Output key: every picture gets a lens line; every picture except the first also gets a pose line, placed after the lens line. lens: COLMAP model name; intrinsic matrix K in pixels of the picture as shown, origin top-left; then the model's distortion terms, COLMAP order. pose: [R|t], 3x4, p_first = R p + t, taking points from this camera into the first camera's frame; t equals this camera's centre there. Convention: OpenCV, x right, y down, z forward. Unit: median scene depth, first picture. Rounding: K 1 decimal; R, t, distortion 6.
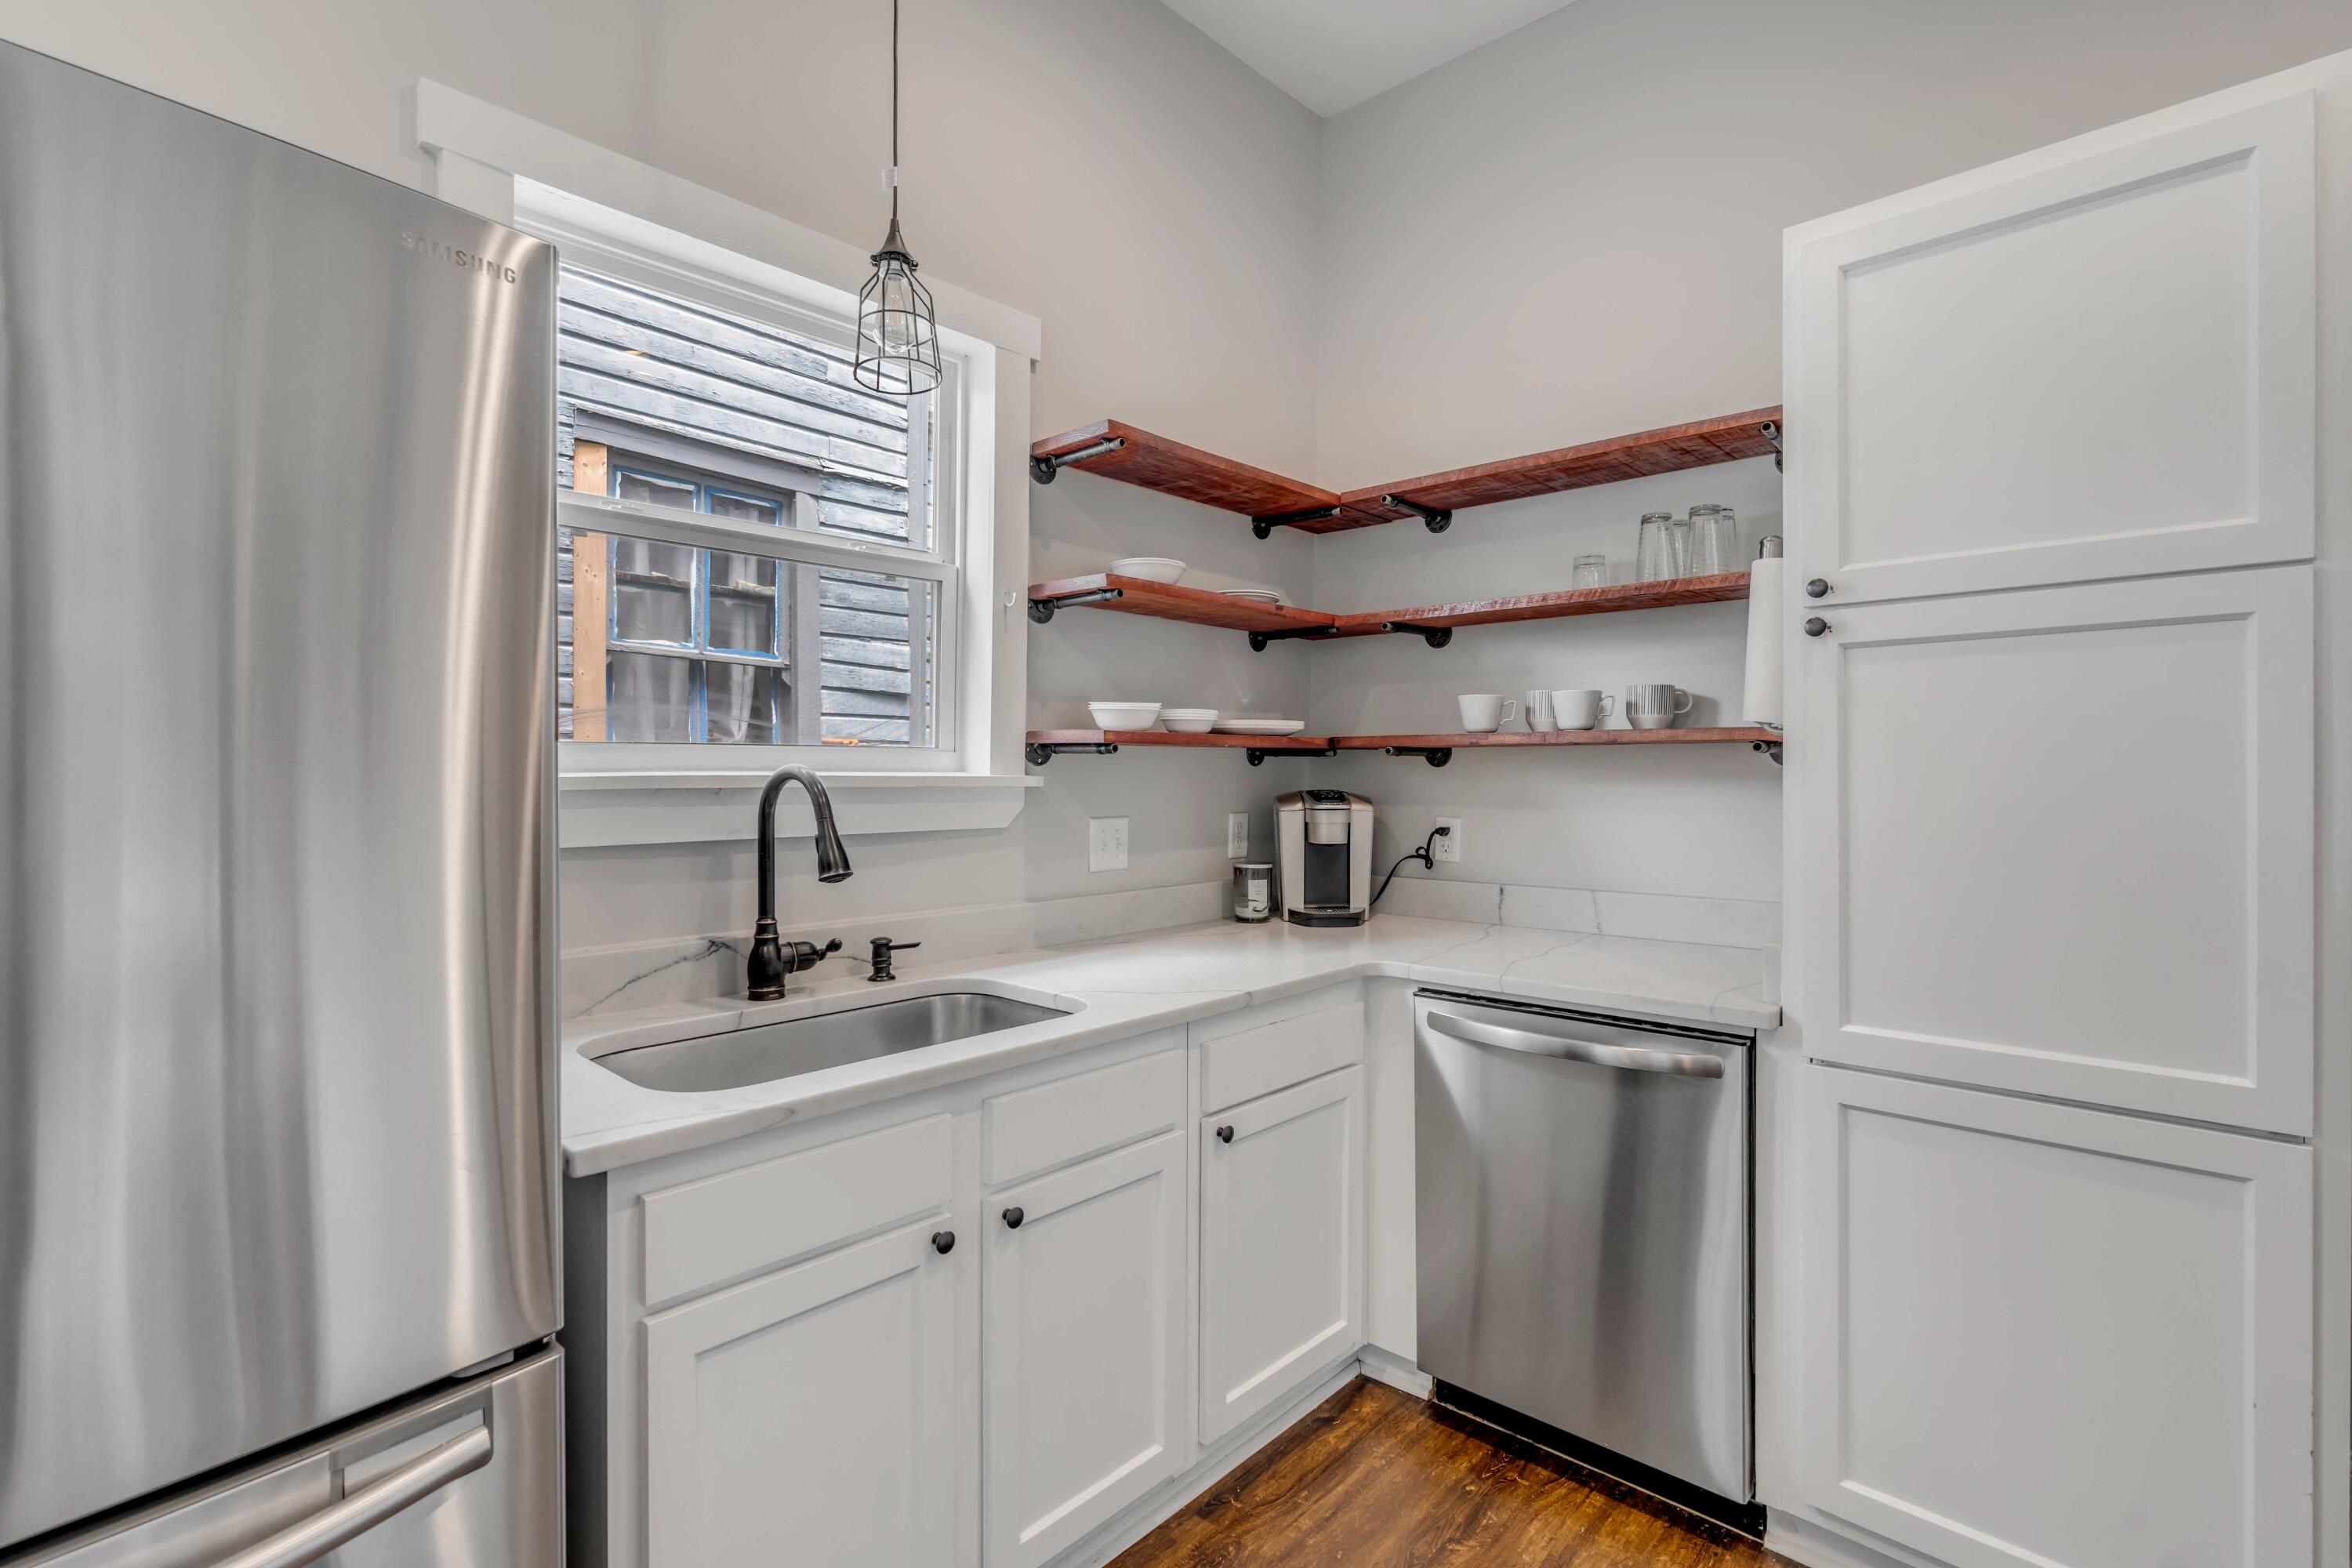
lens RADIAL K [[1080.8, 0, 1185.1], [0, 1080.8, 769.6], [0, 0, 1]] dist [-0.000383, 0.001479]
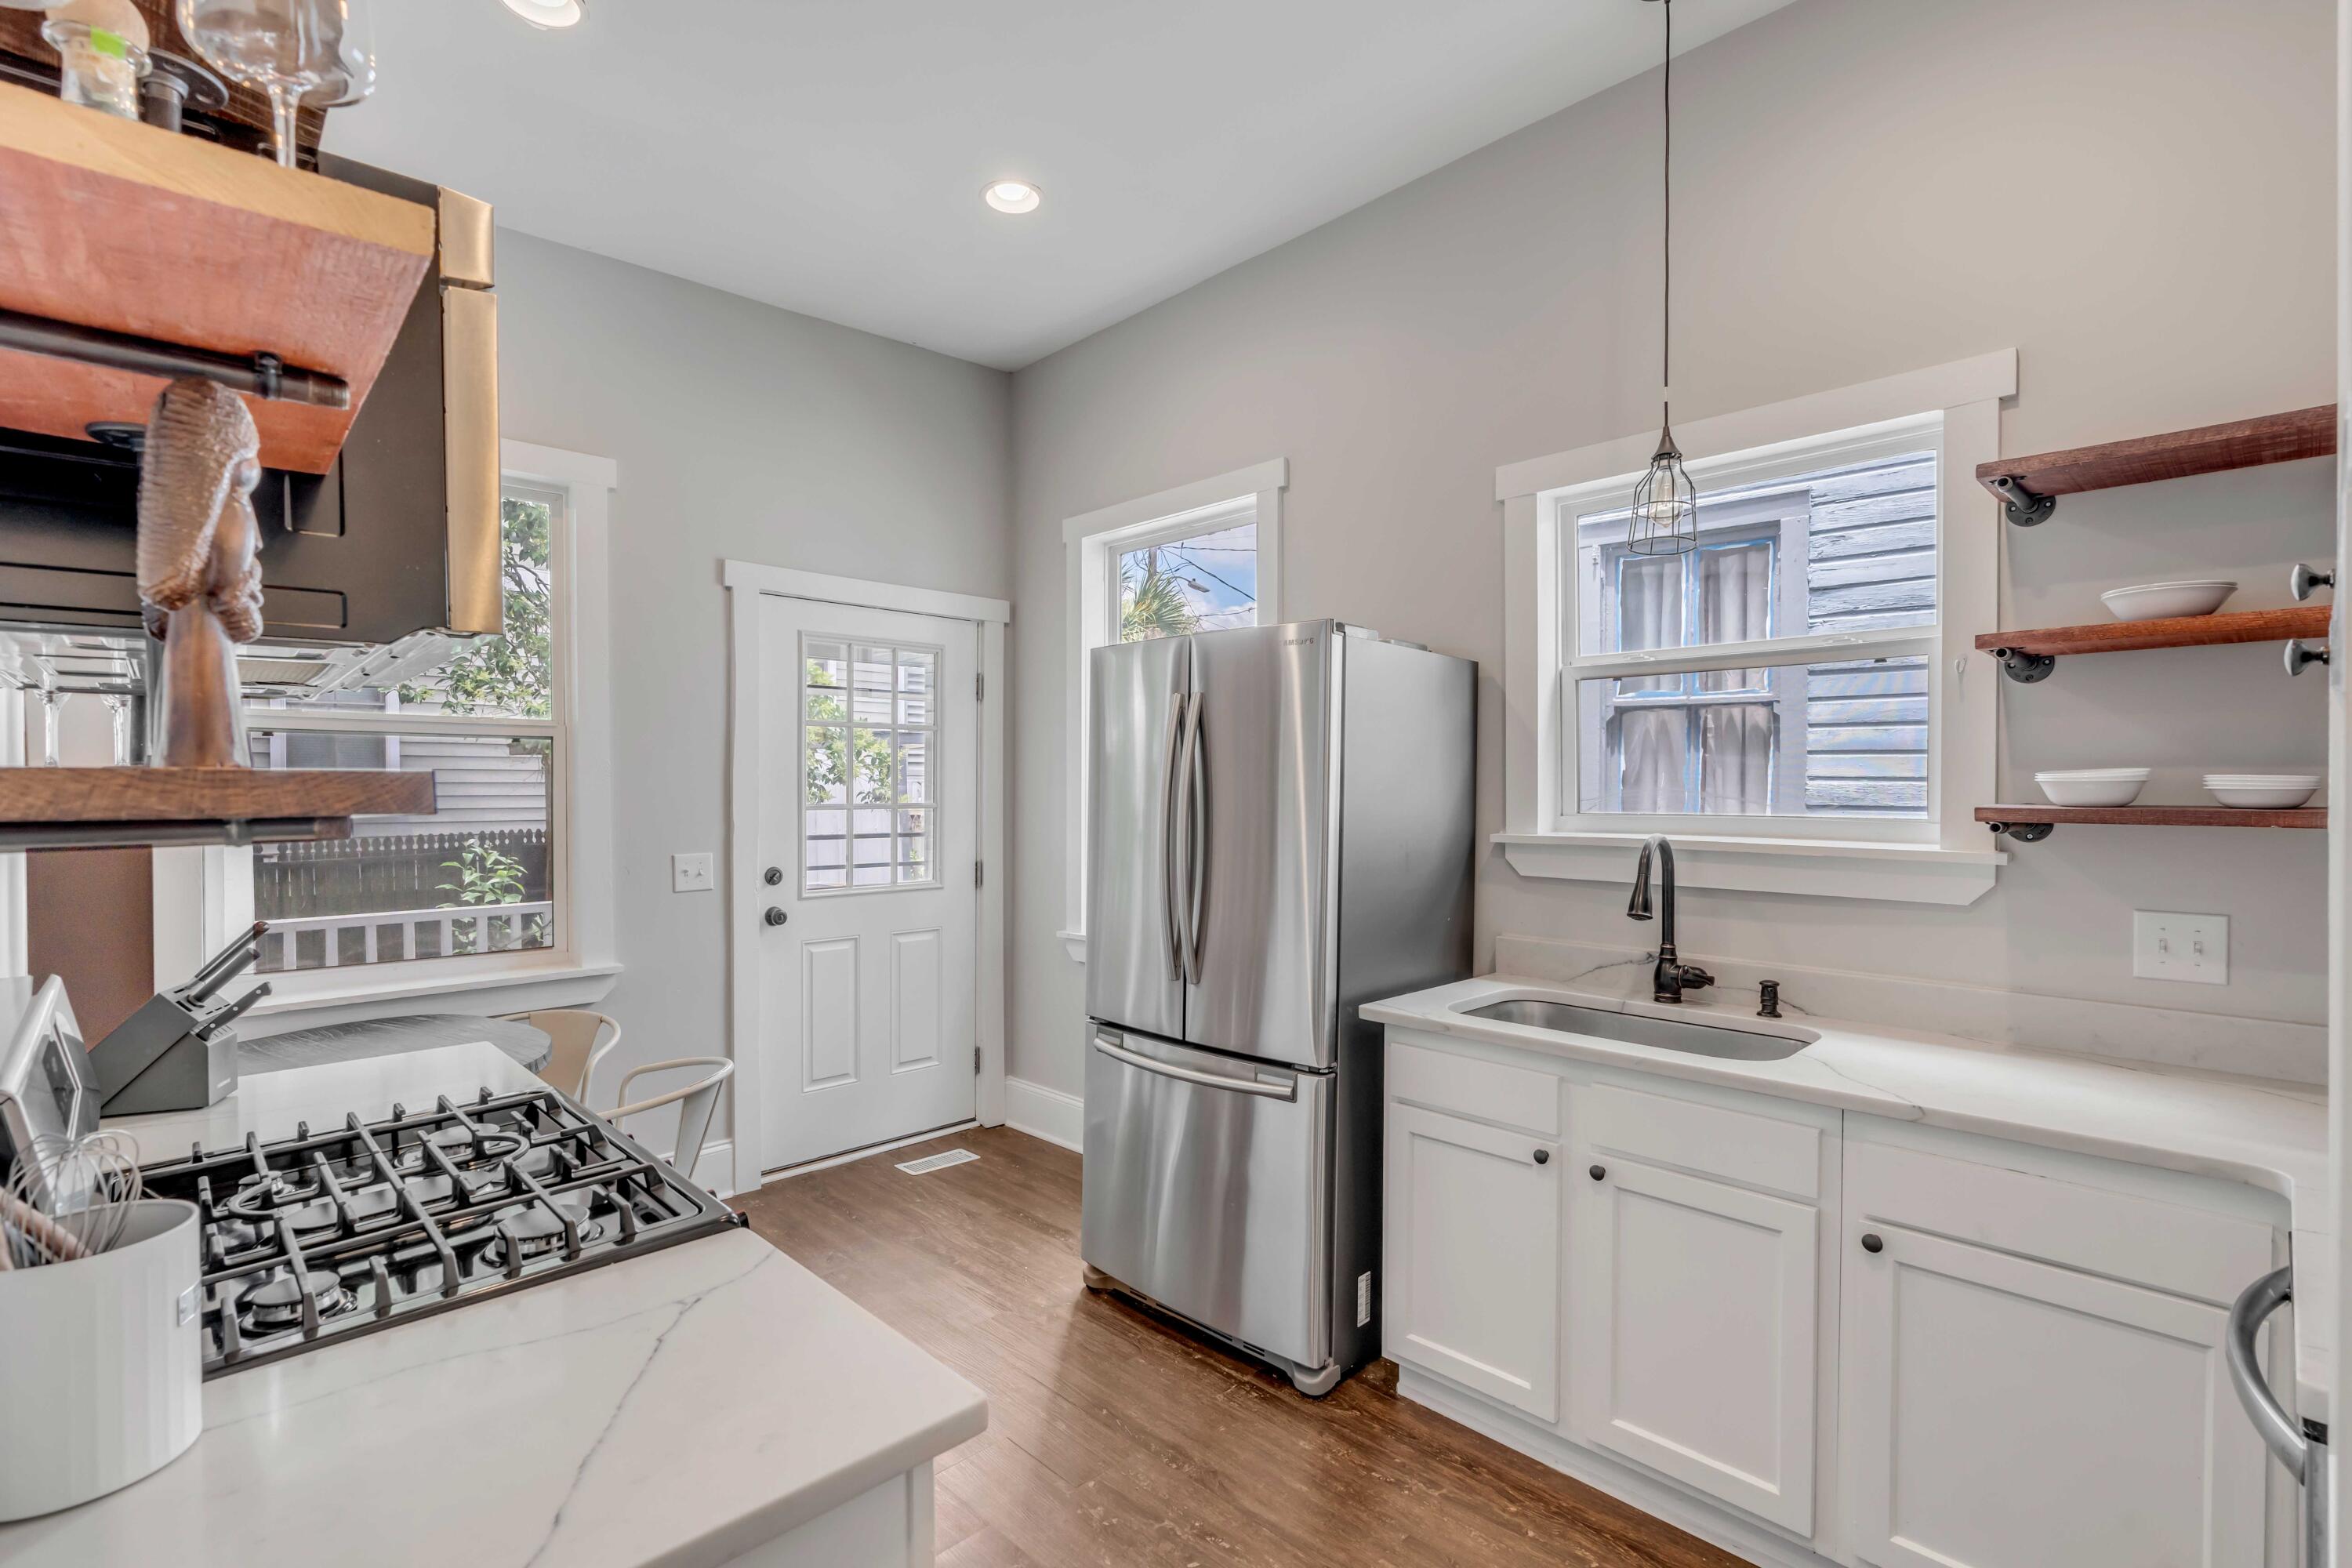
lens RADIAL K [[1080.8, 0, 1181.0], [0, 1080.8, 792.6], [0, 0, 1]] dist [-0.000383, 0.001479]
pose [[-0.054728, 0.007939, -0.998470, 0.966919], [0.000391, 0.999968, 0.007929, -0.063384], [0.998501, 0.000044, -0.054729, 0.425889]]
